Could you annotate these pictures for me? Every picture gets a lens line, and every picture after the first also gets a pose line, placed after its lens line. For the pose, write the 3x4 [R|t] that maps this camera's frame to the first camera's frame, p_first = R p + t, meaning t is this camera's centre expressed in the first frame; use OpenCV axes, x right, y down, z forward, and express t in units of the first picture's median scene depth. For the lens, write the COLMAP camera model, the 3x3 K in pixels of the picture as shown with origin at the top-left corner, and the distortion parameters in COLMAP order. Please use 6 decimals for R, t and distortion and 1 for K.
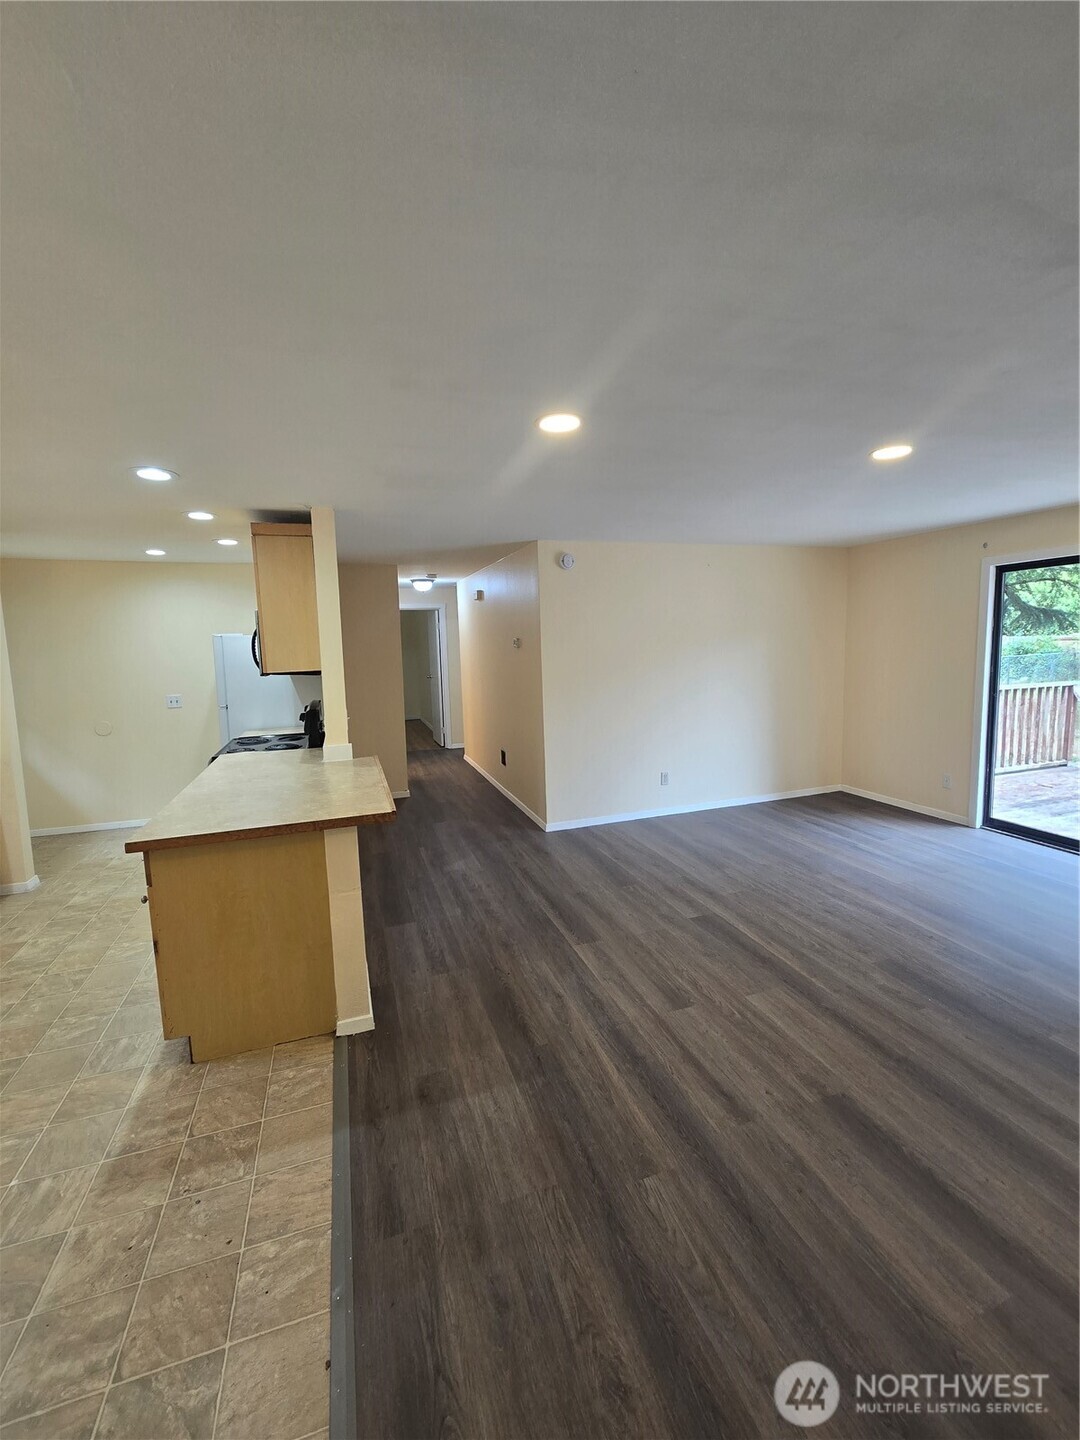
lens RADIAL K [[586.5, 0, 538.0], [0, 586.5, 715.5], [0, 0, 1]] dist [-0.008690, -0.000427]
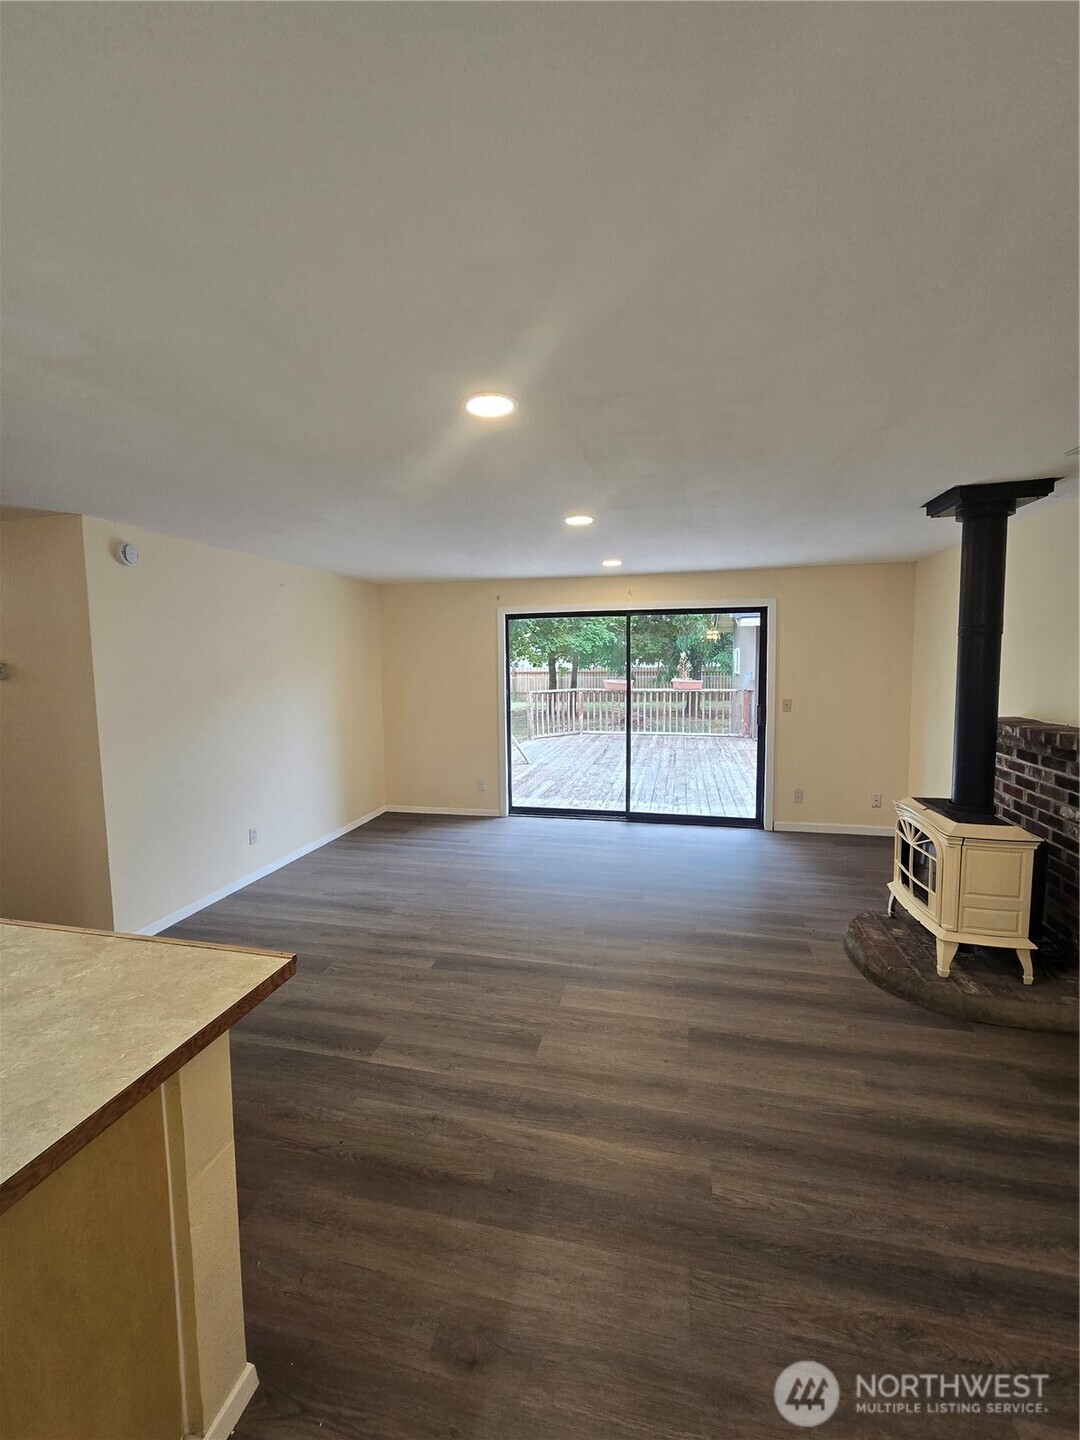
lens RADIAL K [[586.5, 0, 537.3], [0, 586.5, 720.4], [0, 0, 1]] dist [-0.008690, -0.000427]
pose [[0.532999, -0.064234, 0.843674, -0.452581], [0.103874, 0.994539, 0.010098, -0.037028], [-0.839716, 0.082254, 0.536760, 0.372604]]
